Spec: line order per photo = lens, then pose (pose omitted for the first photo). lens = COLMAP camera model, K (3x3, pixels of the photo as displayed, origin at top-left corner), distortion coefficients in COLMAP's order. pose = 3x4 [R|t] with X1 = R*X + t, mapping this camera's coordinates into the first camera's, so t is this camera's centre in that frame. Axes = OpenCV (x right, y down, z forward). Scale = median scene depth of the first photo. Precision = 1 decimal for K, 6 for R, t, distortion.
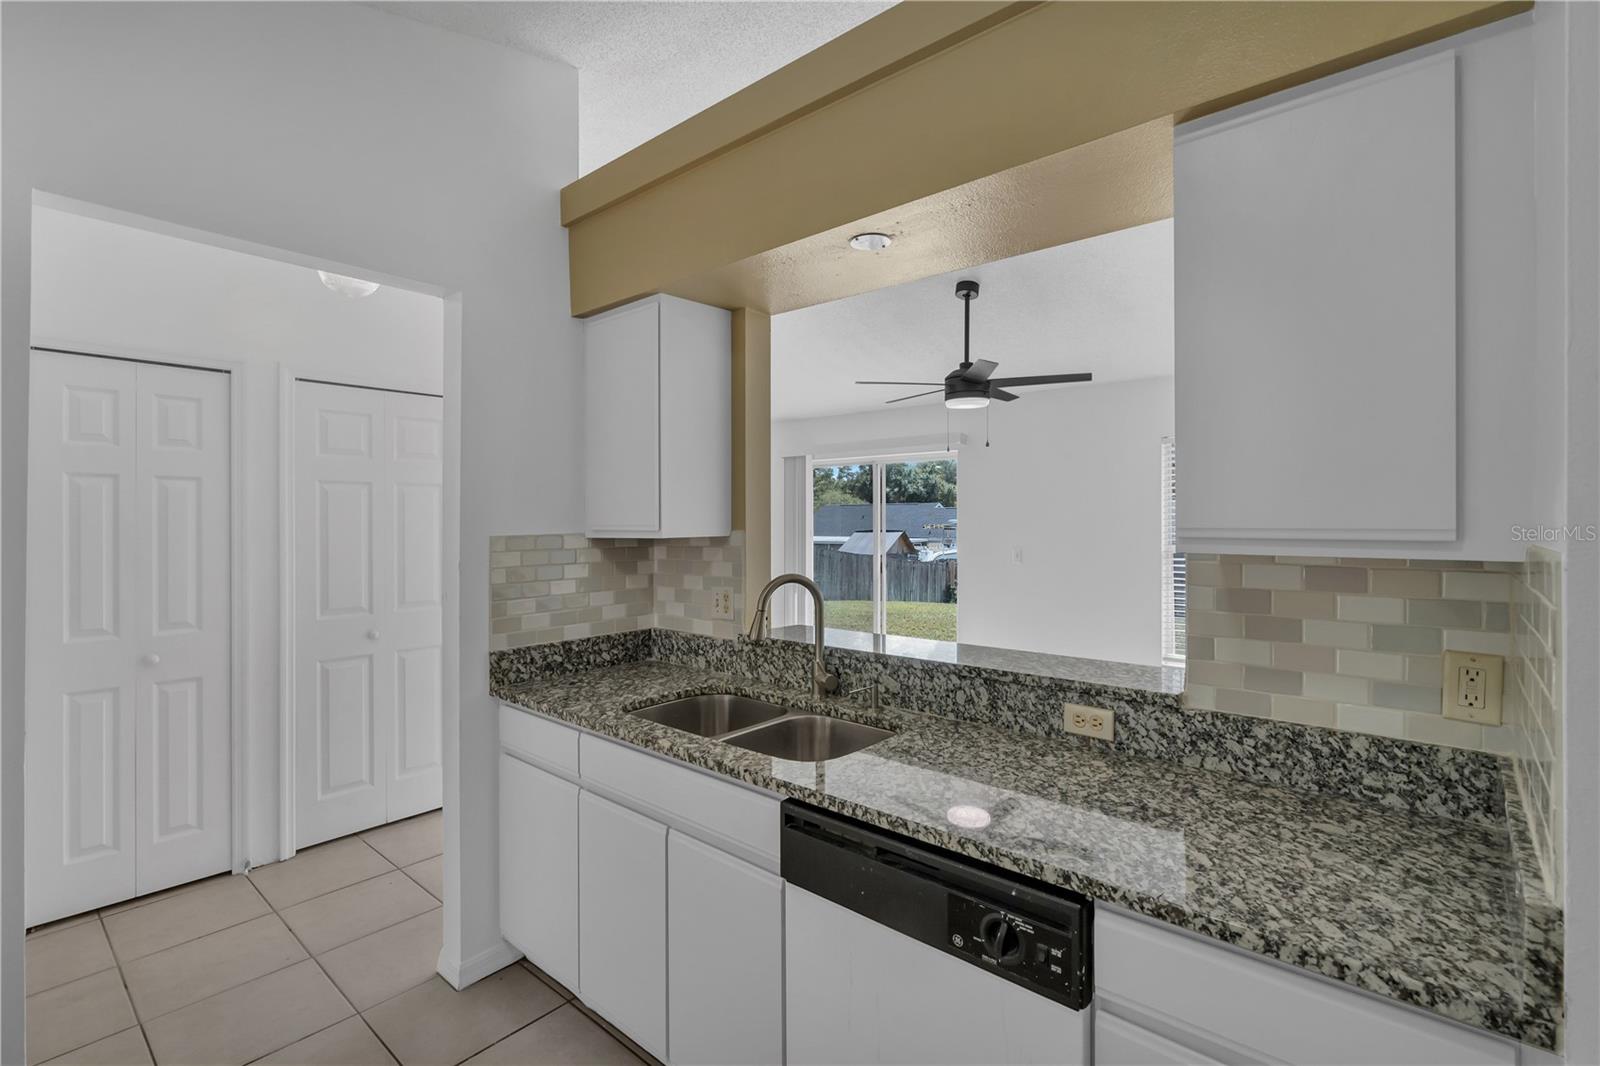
lens RADIAL K [[731.7, 0, 813.5], [0, 731.7, 522.5], [0, 0, 1]] dist [0.002067, 0.000727]
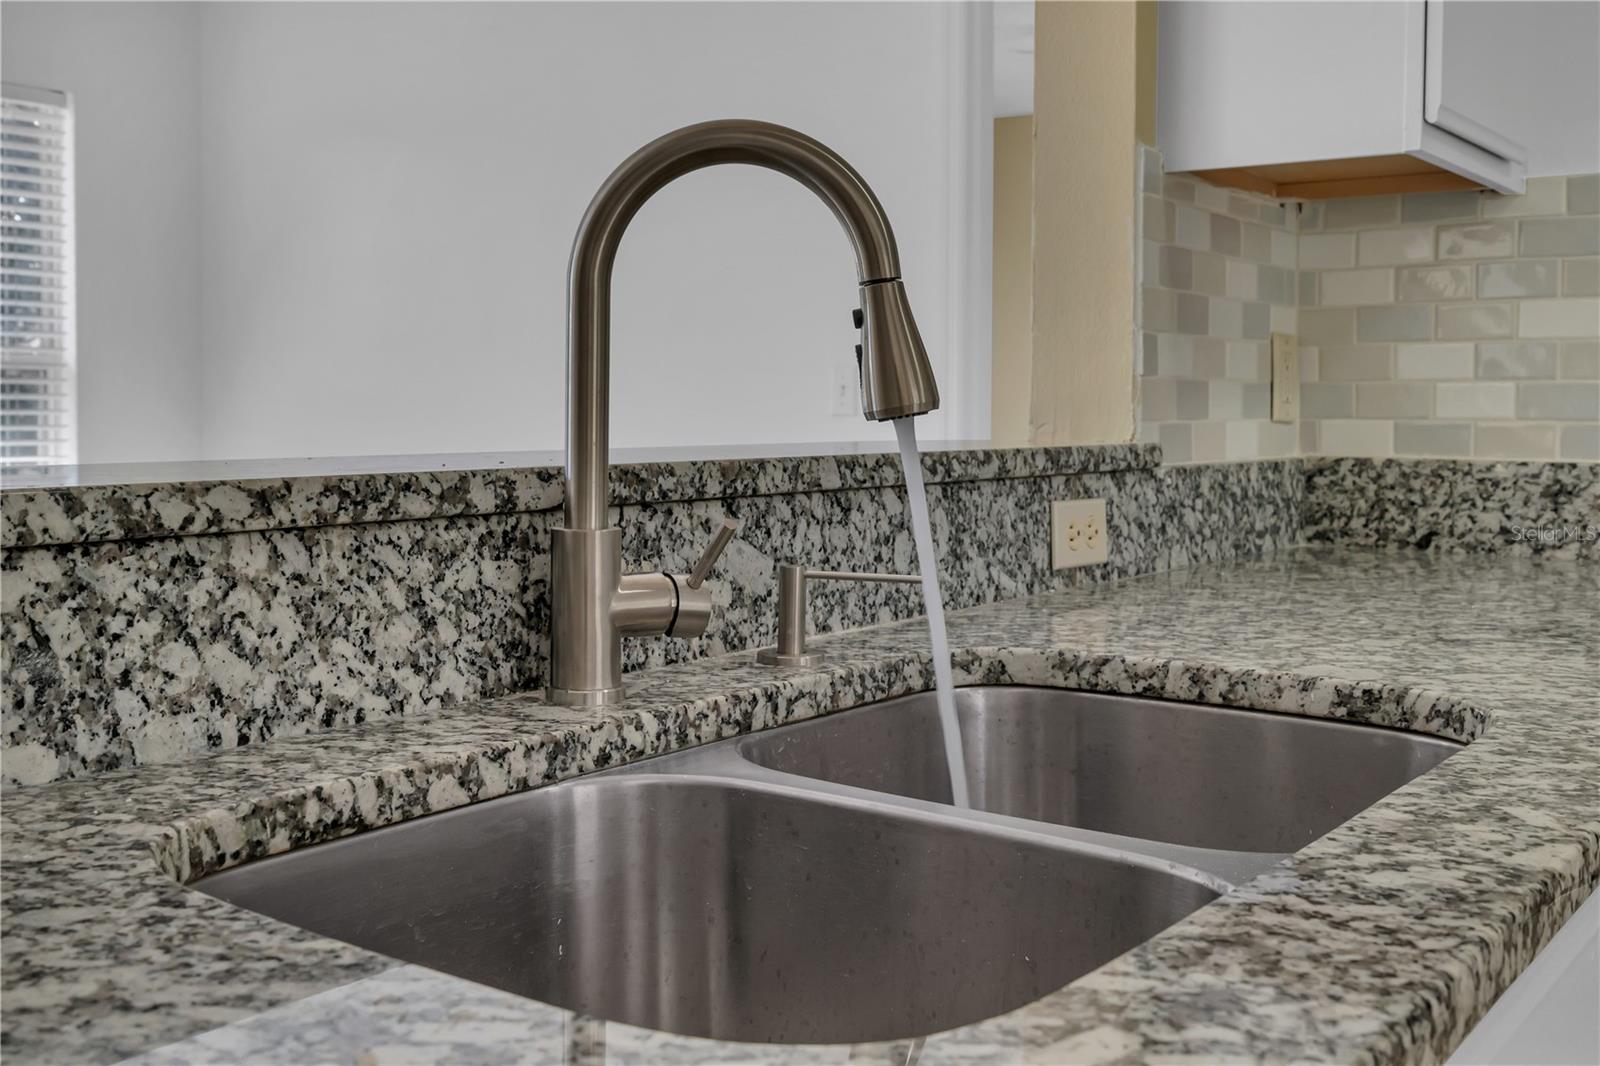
lens RADIAL K [[1607.5, 0, 783.7], [0, 1607.5, 432.9], [0, 0, 1]] dist [0.004401, 0.000000]
pose [[-0.057482, -0.018104, 0.998182, -0.624994], [-0.004418, 0.999830, 0.017879, 0.201527], [-0.998337, -0.003382, -0.057552, 1.292000]]
